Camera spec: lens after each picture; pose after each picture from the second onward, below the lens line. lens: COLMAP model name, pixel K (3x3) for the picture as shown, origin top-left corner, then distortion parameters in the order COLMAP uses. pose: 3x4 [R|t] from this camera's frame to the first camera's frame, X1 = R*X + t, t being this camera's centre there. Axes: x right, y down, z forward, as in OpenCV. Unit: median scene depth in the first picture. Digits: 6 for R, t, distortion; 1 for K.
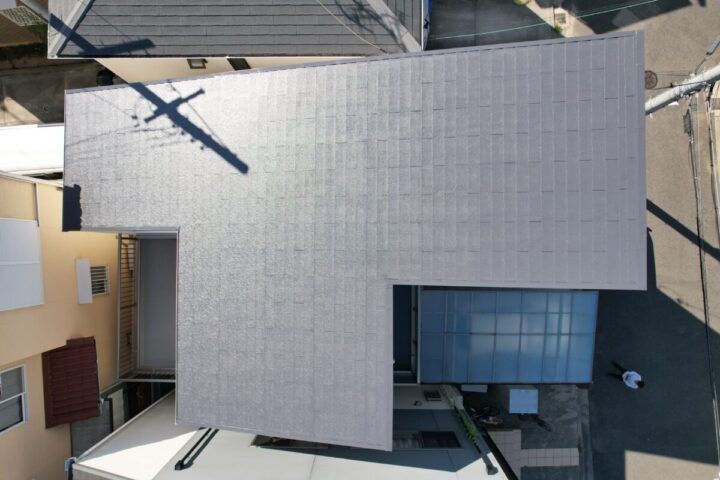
lens RADIAL K [[452.9, 0, 360.0], [0, 452.9, 240.0], [0, 0, 1]] dist [-0.028434, 0.000477]
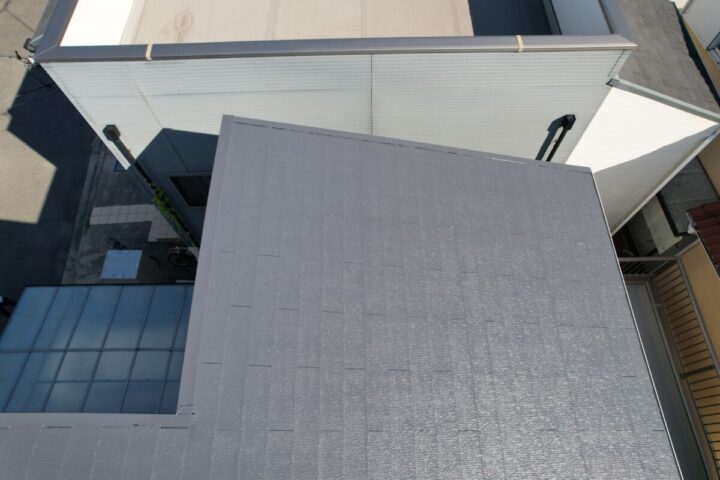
lens RADIAL K [[452.9, 0, 360.0], [0, 452.9, 240.0], [0, 0, 1]] dist [-0.028434, 0.000477]
pose [[-0.999121, 0.033476, 0.025215, -0.092994], [-0.017601, -0.881182, 0.472449, 0.032063], [0.038035, 0.471590, 0.880997, 0.437012]]
